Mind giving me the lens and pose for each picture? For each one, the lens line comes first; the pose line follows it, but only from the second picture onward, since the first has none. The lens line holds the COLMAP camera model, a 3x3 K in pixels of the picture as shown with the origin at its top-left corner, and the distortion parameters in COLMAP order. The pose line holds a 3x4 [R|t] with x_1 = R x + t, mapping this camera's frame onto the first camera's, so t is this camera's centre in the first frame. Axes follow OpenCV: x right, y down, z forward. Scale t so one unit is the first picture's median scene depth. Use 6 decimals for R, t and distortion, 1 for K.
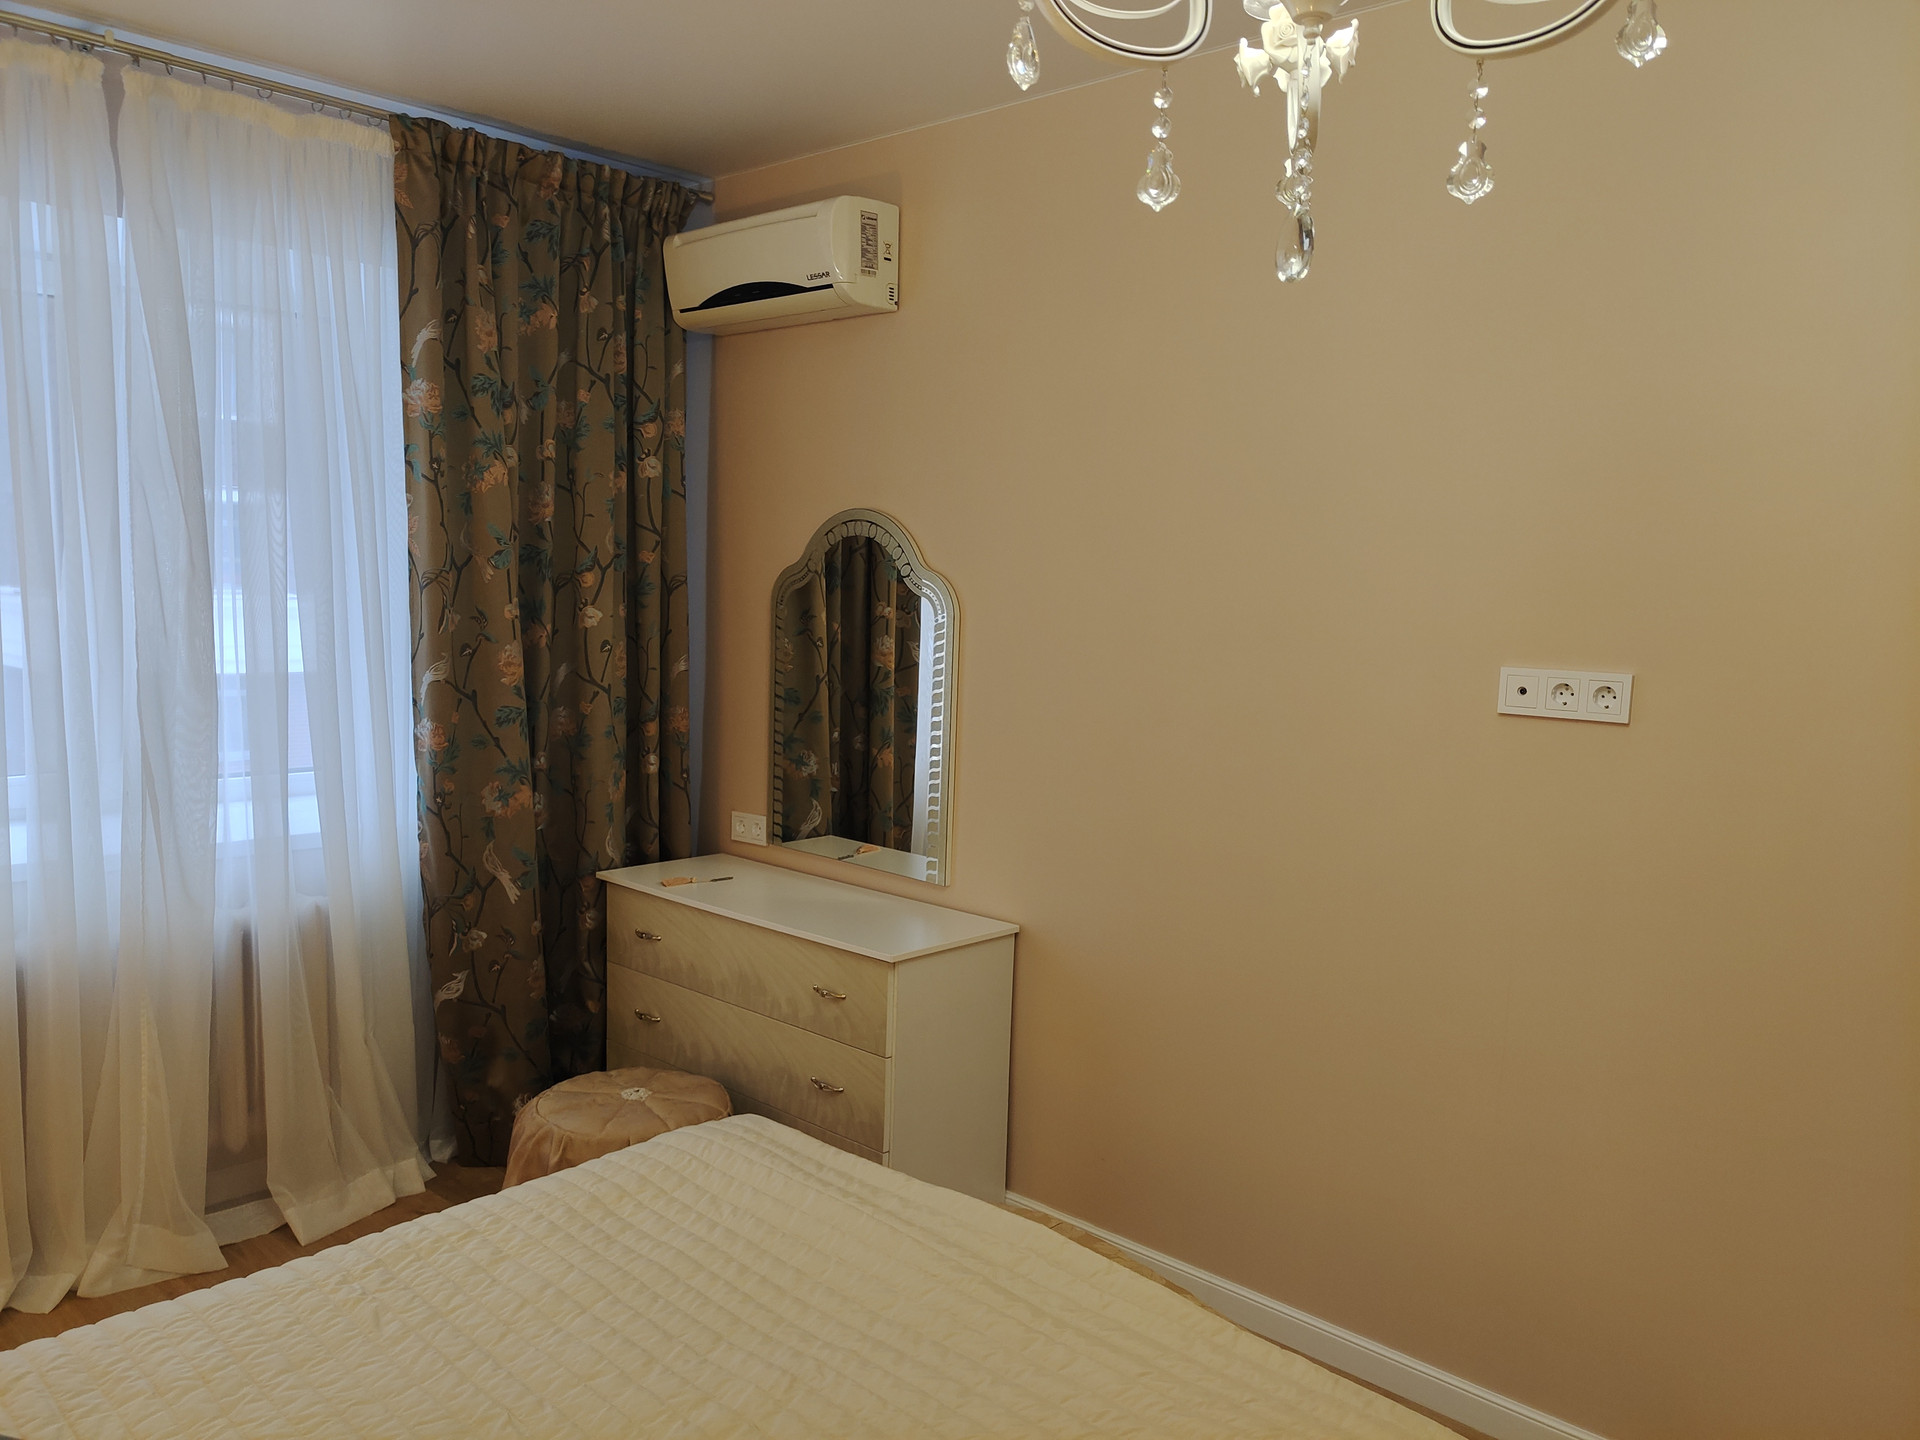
lens RADIAL K [[1490.5, 0, 960.0], [0, 1490.5, 720.0], [0, 0, 1]] dist [0.020889, -0.011602]
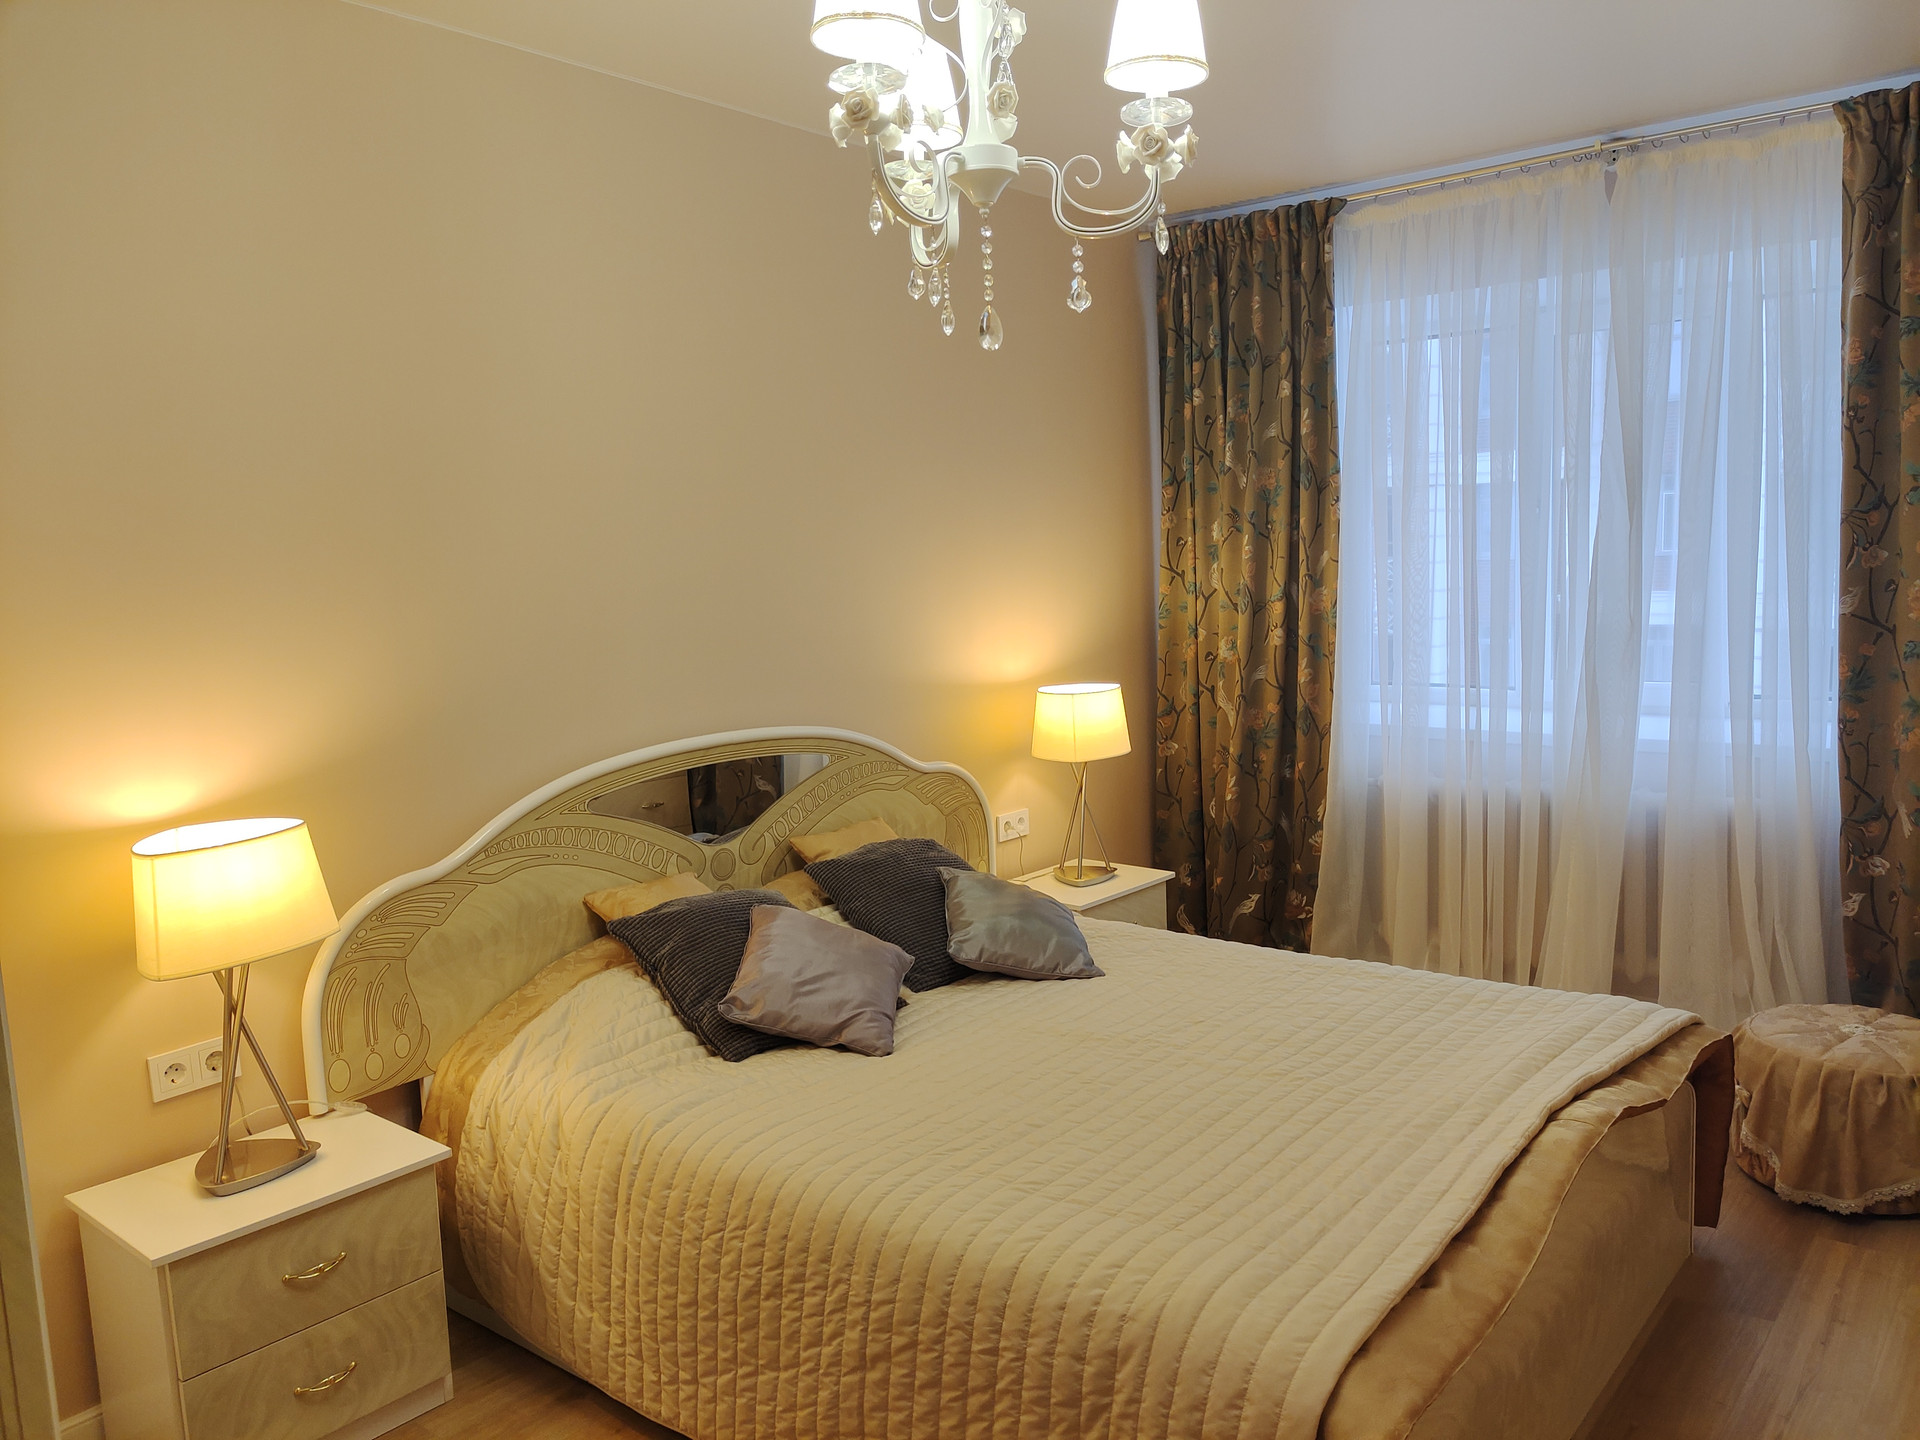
lens RADIAL K [[1490.5, 0, 960.0], [0, 1490.5, 720.0], [0, 0, 1]] dist [0.020889, -0.011602]
pose [[0.083530, 0.071620, -0.993928, 0.694847], [-0.047198, 0.996579, 0.067844, 0.003883], [0.995387, 0.041244, 0.086625, 0.280965]]
